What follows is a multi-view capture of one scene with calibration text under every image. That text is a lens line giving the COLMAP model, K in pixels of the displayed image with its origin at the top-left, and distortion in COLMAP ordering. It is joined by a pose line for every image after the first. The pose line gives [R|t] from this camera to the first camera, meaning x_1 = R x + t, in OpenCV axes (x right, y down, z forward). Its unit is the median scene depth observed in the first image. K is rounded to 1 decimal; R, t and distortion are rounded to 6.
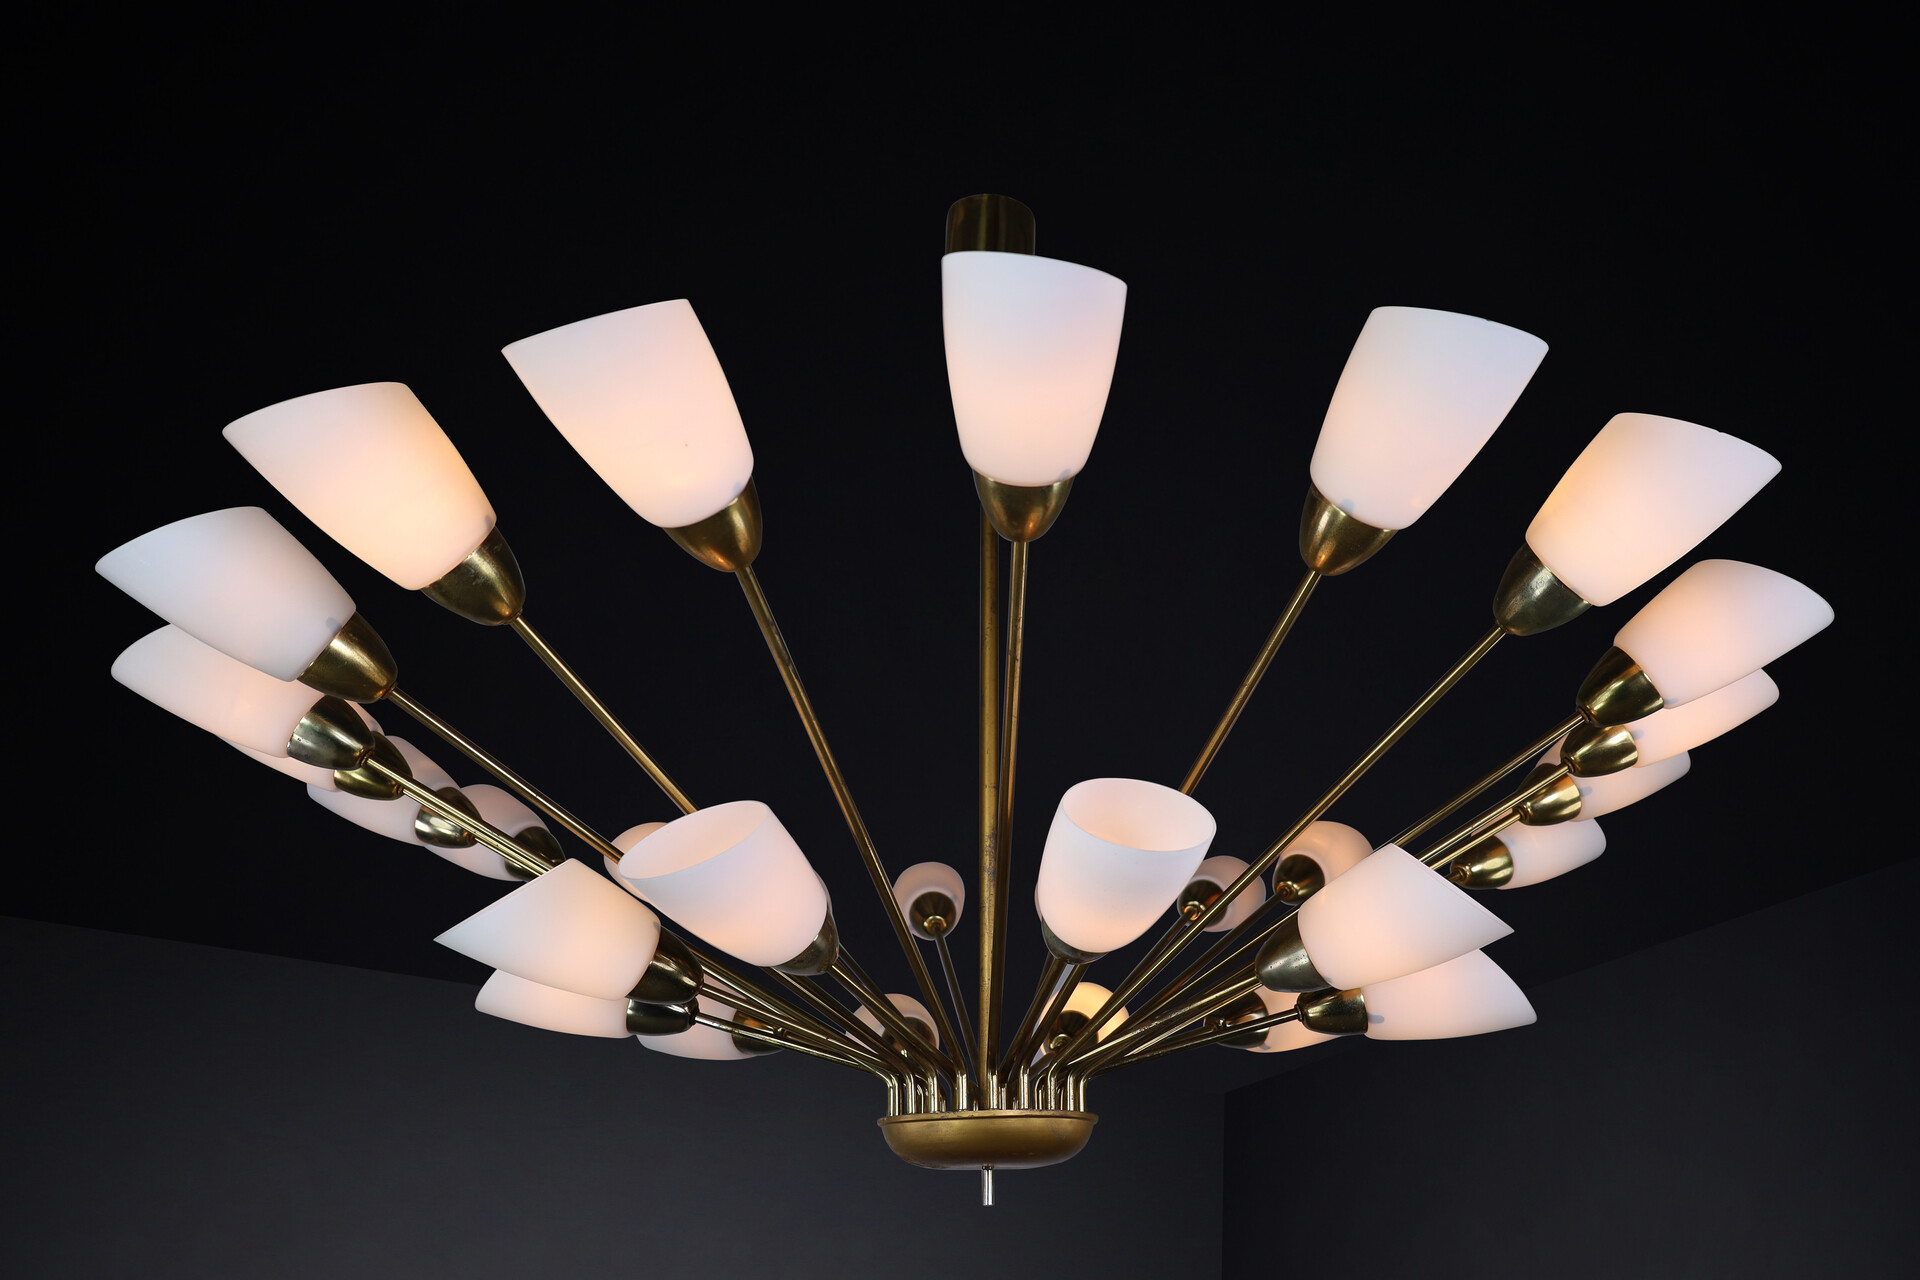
lens RADIAL K [[1315.5, 0, 1010.5], [0, 1315.5, 732.1], [0, 0, 1]] dist [-0.001272, -0.000463]
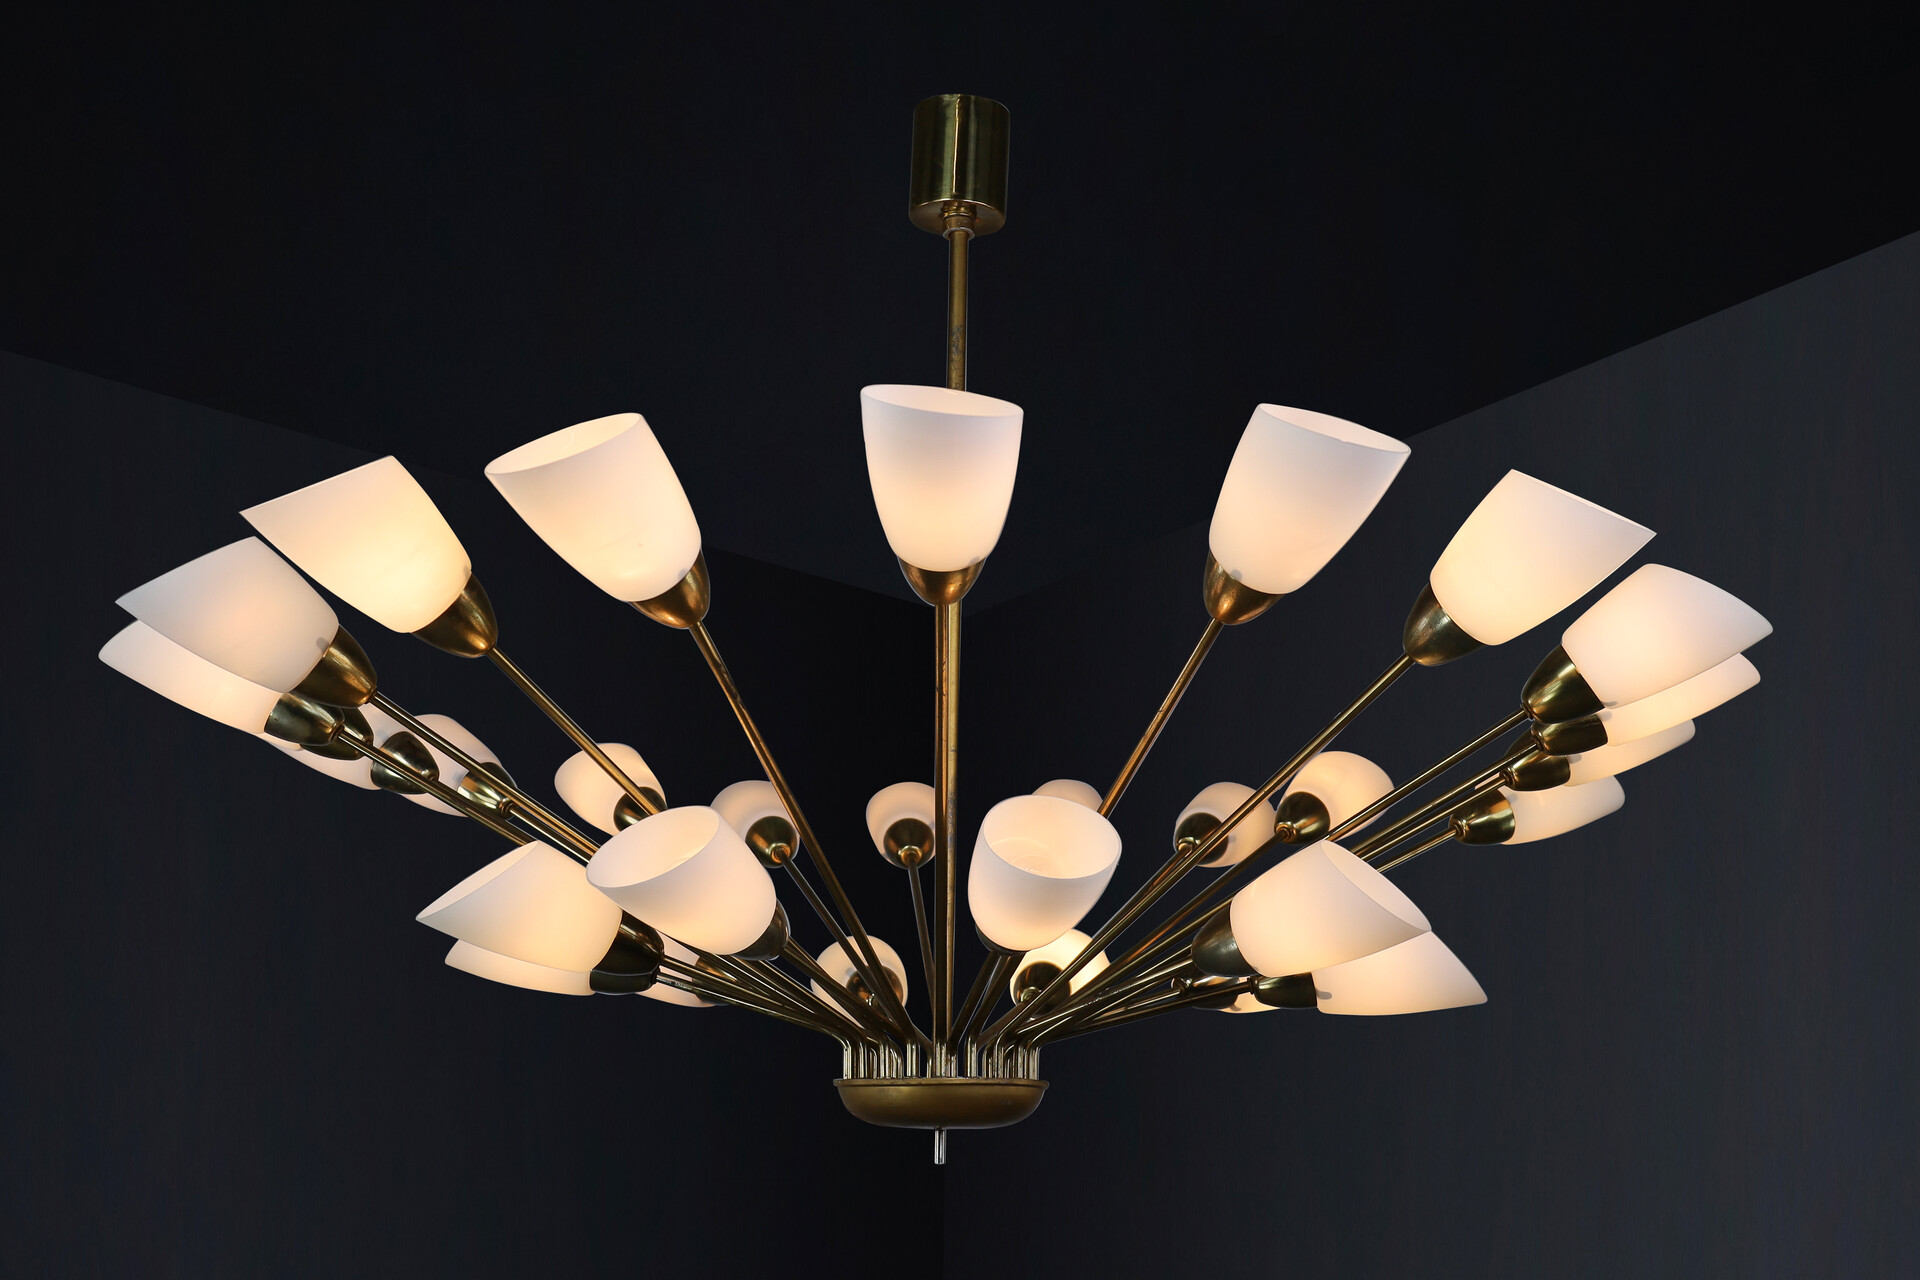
lens RADIAL K [[1707.6, 0, 962.7], [0, 1707.6, 722.7], [0, 0, 1]] dist [-0.003769, -0.002020]
pose [[0.998624, 0.010313, -0.051423, 0.071250], [-0.004385, 0.993461, 0.114085, -0.148450], [0.052263, -0.113703, 0.992139, -0.314473]]
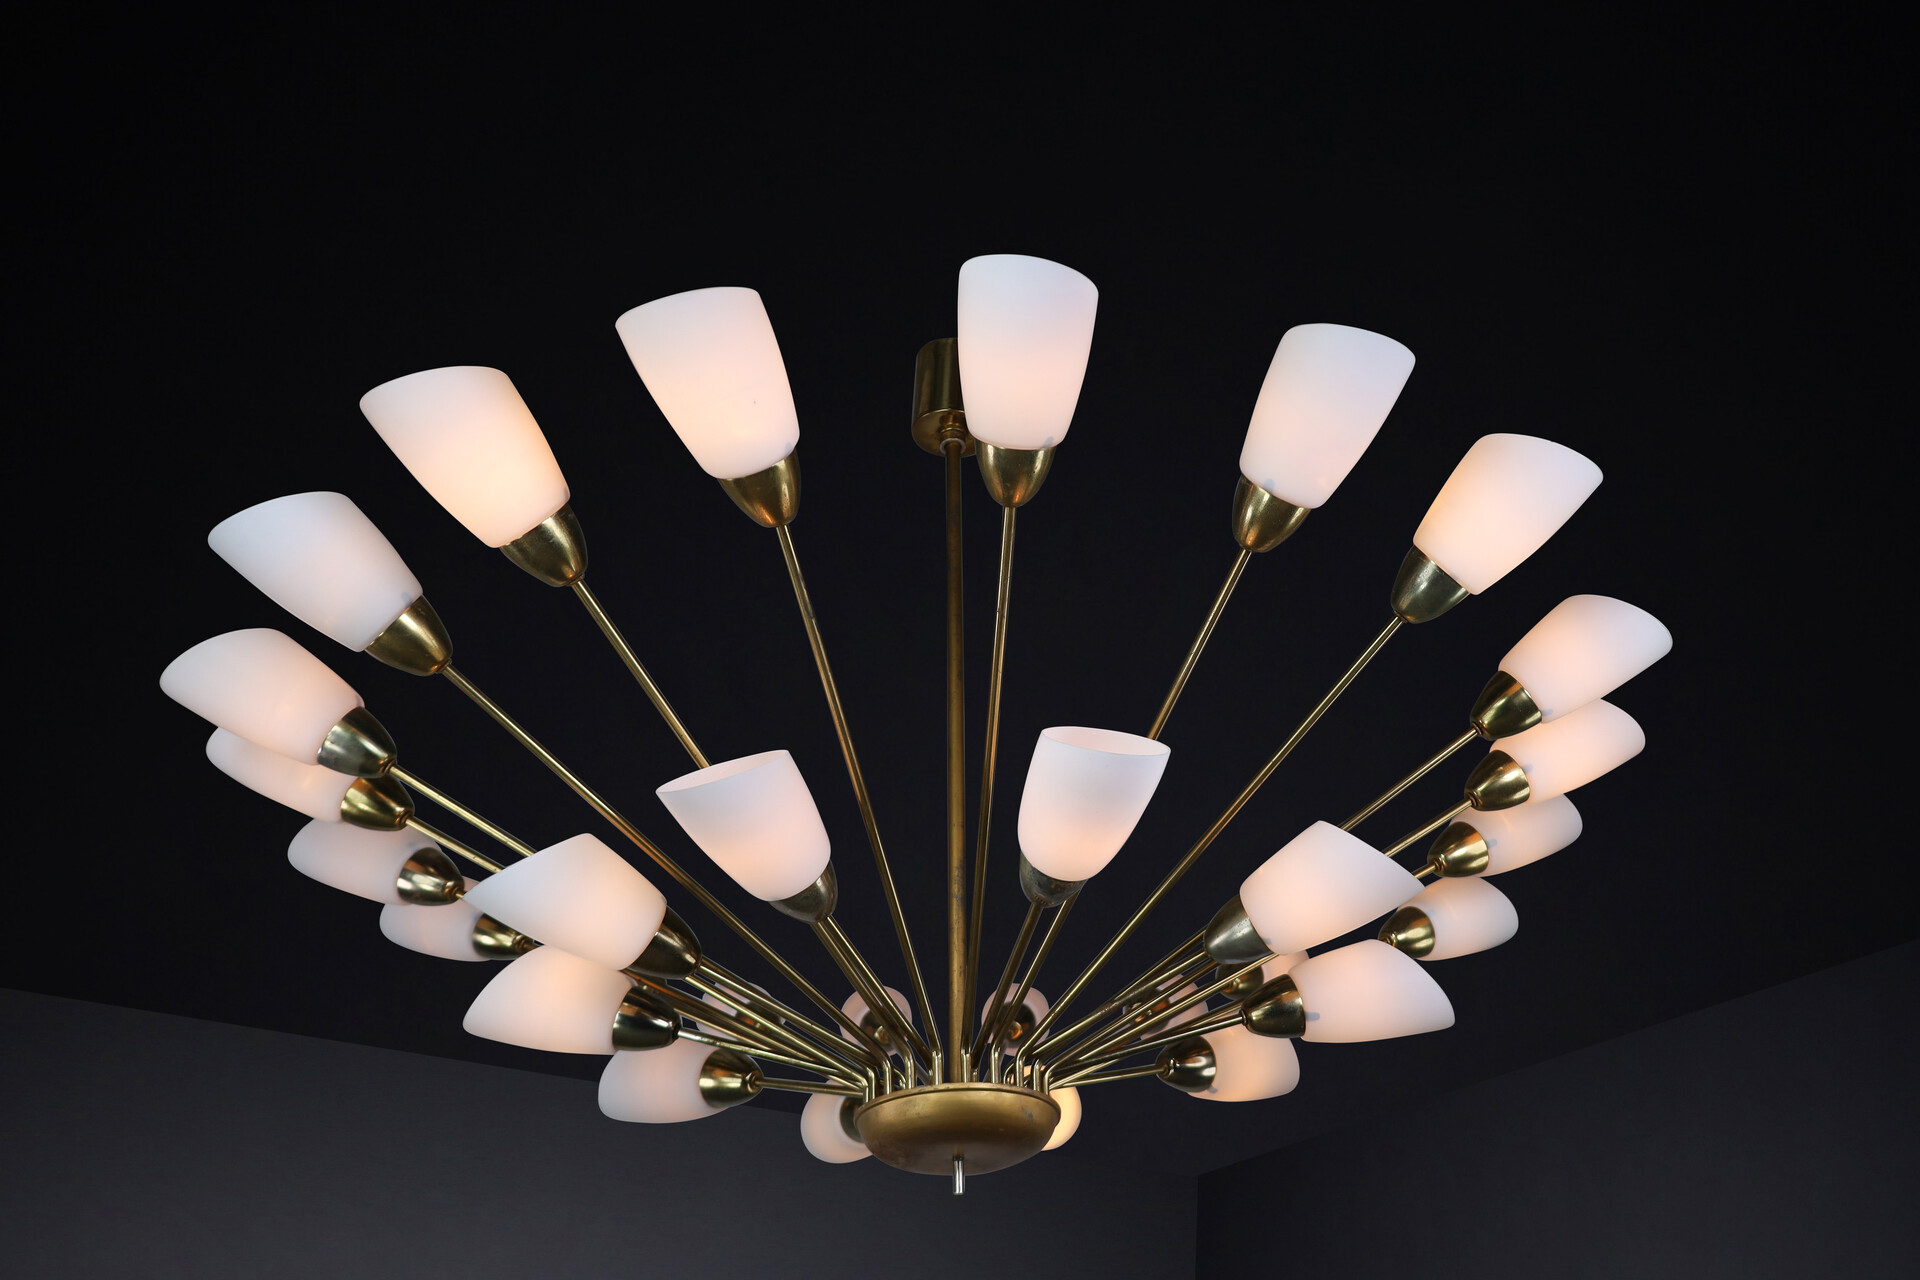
lens RADIAL K [[1387.9, 0, 1033.2], [0, 1387.9, 767.4], [0, 0, 1]] dist [-0.005889, -0.001241]
pose [[0.997215, 0.010459, 0.073848, -0.045678], [0.002126, 0.985730, -0.168320, 0.223007], [-0.074555, 0.168008, 0.982962, -0.171296]]
